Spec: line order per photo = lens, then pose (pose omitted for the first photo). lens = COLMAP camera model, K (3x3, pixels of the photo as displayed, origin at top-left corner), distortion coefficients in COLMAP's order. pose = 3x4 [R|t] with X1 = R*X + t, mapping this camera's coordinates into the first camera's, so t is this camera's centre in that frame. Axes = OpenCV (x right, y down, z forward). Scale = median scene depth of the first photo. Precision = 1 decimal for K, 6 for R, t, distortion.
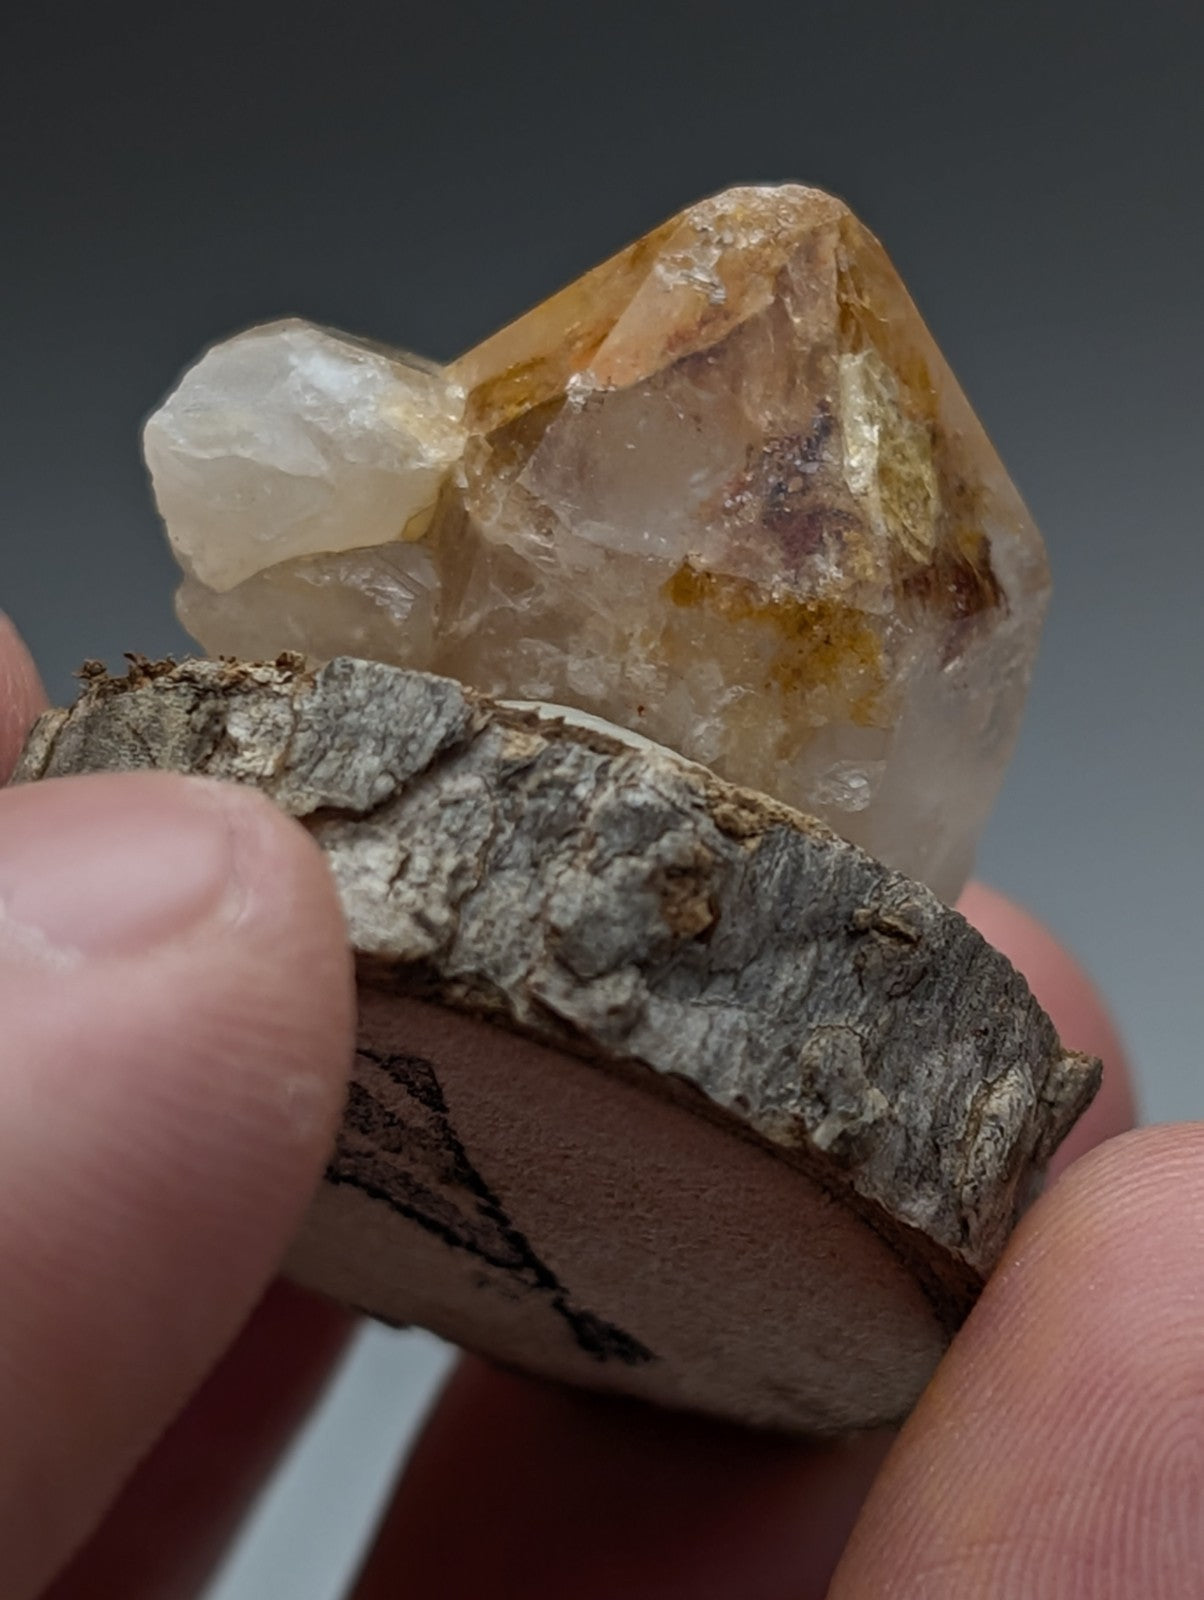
lens RADIAL K [[5508.1, 0, 602.0], [0, 5508.1, 800.0], [0, 0, 1]] dist [0.361914, -1.373293]
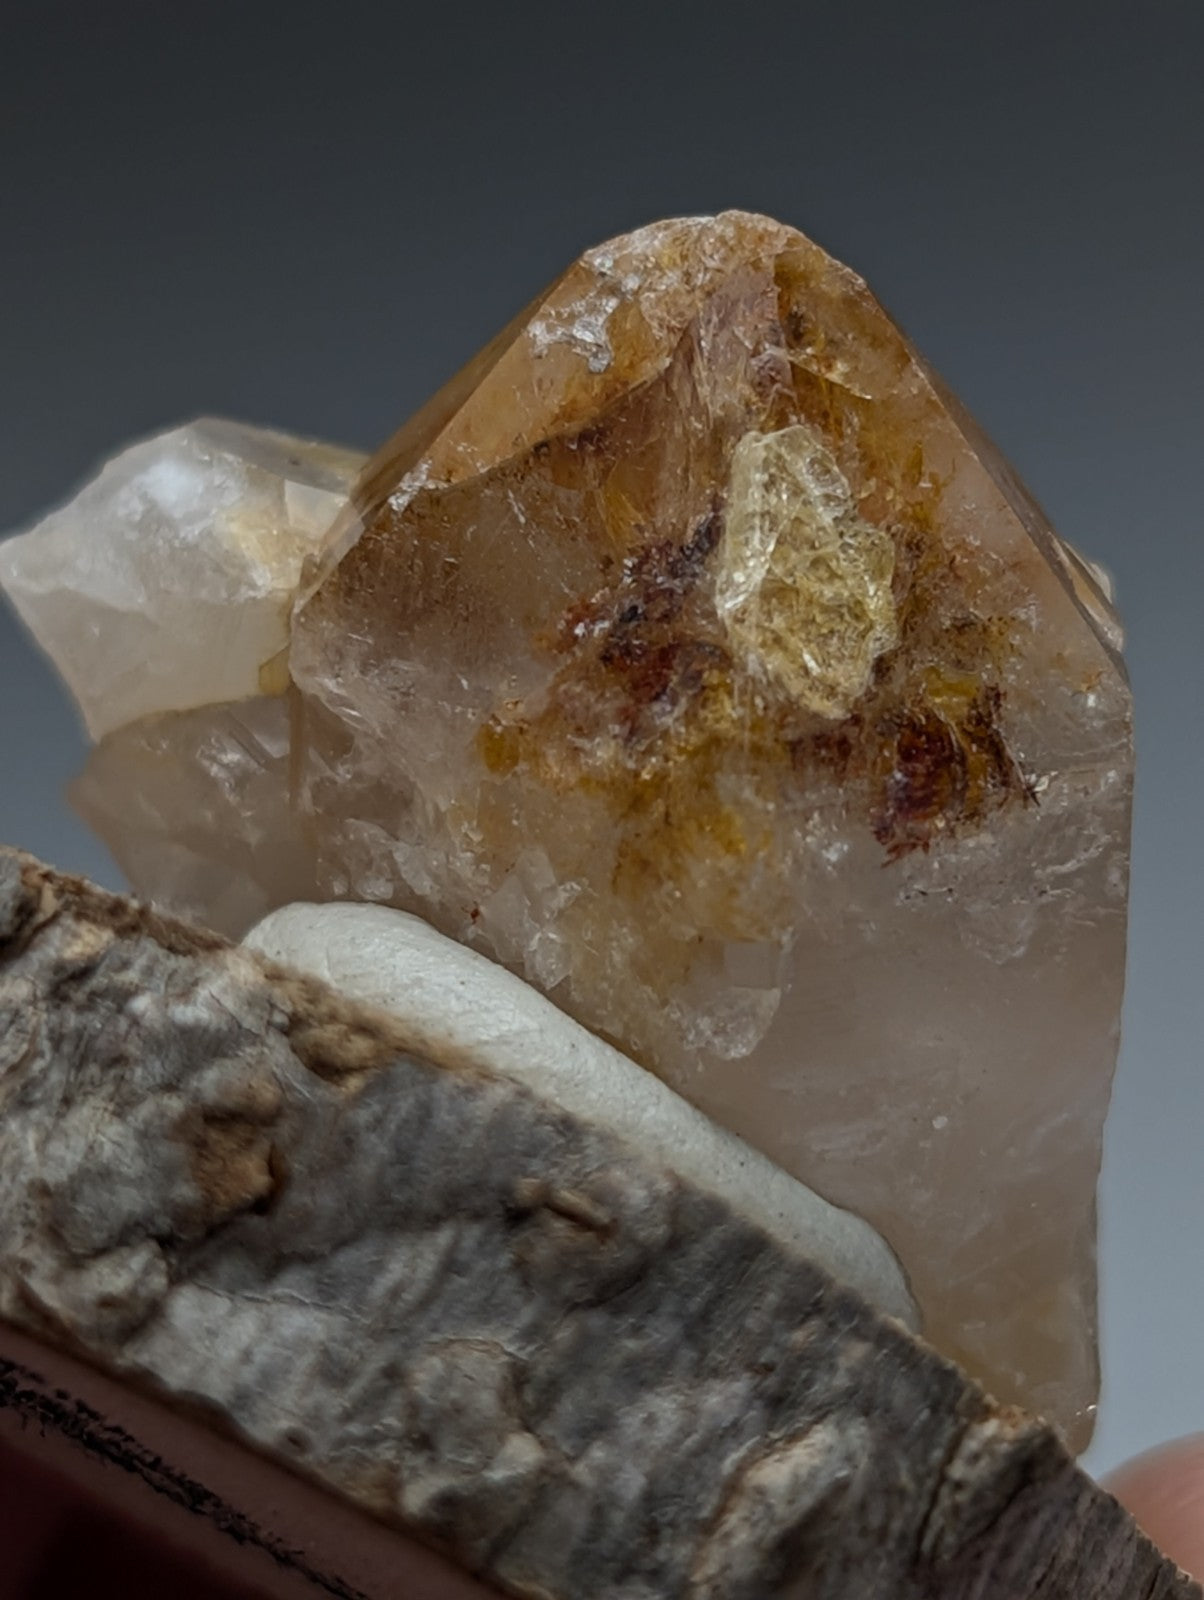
lens RADIAL K [[5508.1, 0, 602.0], [0, 5508.1, 800.0], [0, 0, 1]] dist [0.361914, -1.373293]
pose [[0.869339, -0.001084, -0.494215, 0.409934], [-0.035875, 0.997221, -0.065291, 0.017001], [0.492913, 0.074490, 0.866884, 0.381342]]
